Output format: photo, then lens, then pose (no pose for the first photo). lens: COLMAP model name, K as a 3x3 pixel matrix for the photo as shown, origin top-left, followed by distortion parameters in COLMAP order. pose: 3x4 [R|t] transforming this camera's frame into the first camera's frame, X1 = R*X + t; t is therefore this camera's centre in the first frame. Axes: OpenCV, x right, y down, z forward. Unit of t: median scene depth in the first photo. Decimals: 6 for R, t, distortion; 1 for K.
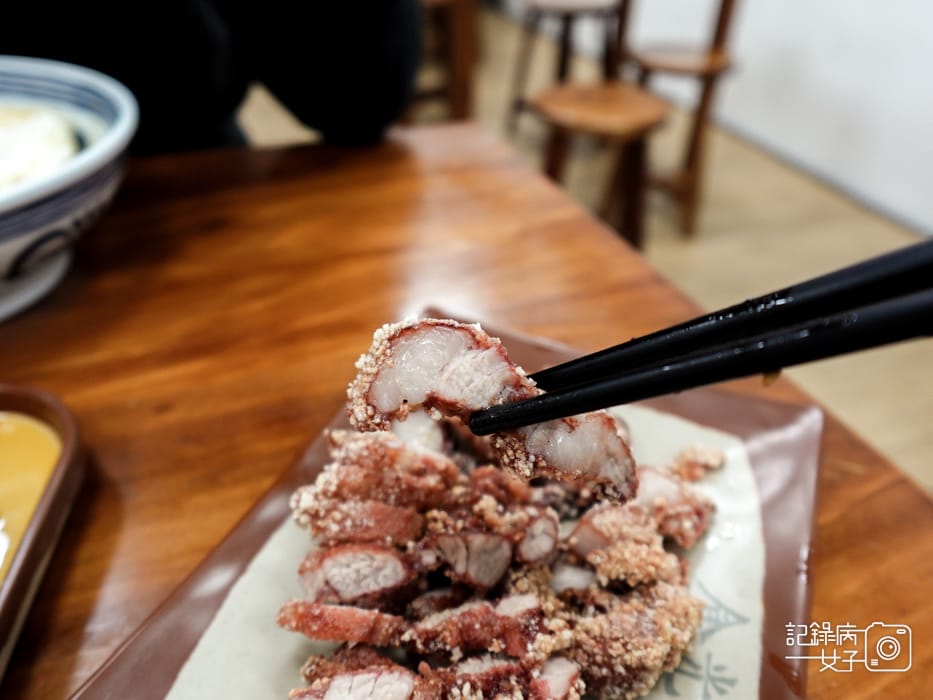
lens RADIAL K [[730.3, 0, 479.3], [0, 730.3, 420.5], [0, 0, 1]] dist [0.005616, 0.002267]
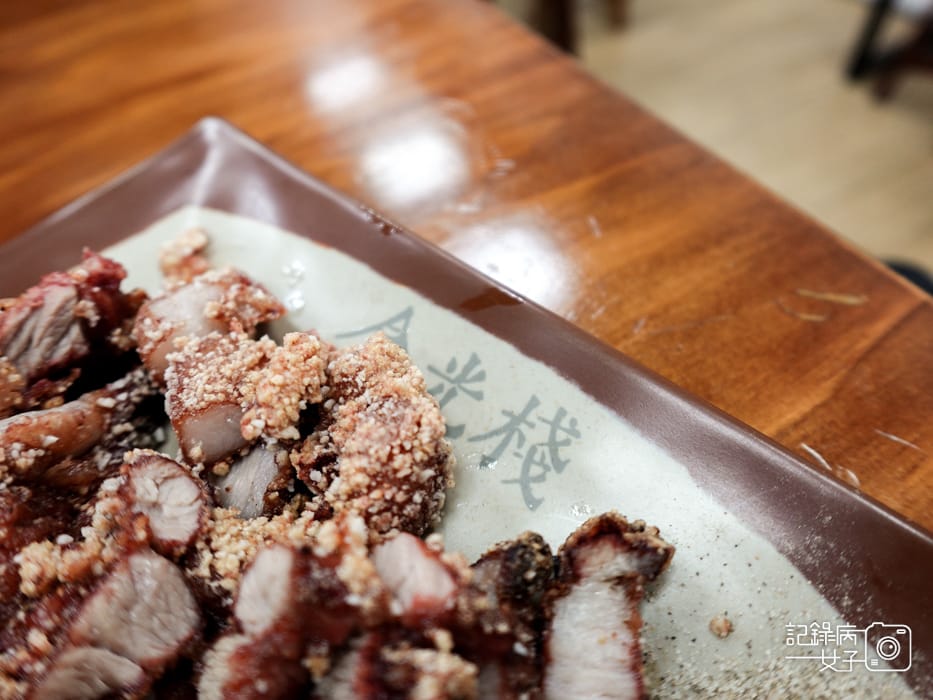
lens RADIAL K [[591.8, 0, 466.5], [0, 591.8, 350.0], [0, 0, 1]] dist [-0.004757, 0.006281]
pose [[0.328639, -0.781066, 0.530973, 0.006960], [0.684333, 0.584393, 0.436088, 0.059105], [-0.650910, 0.220047, 0.726564, 0.513604]]
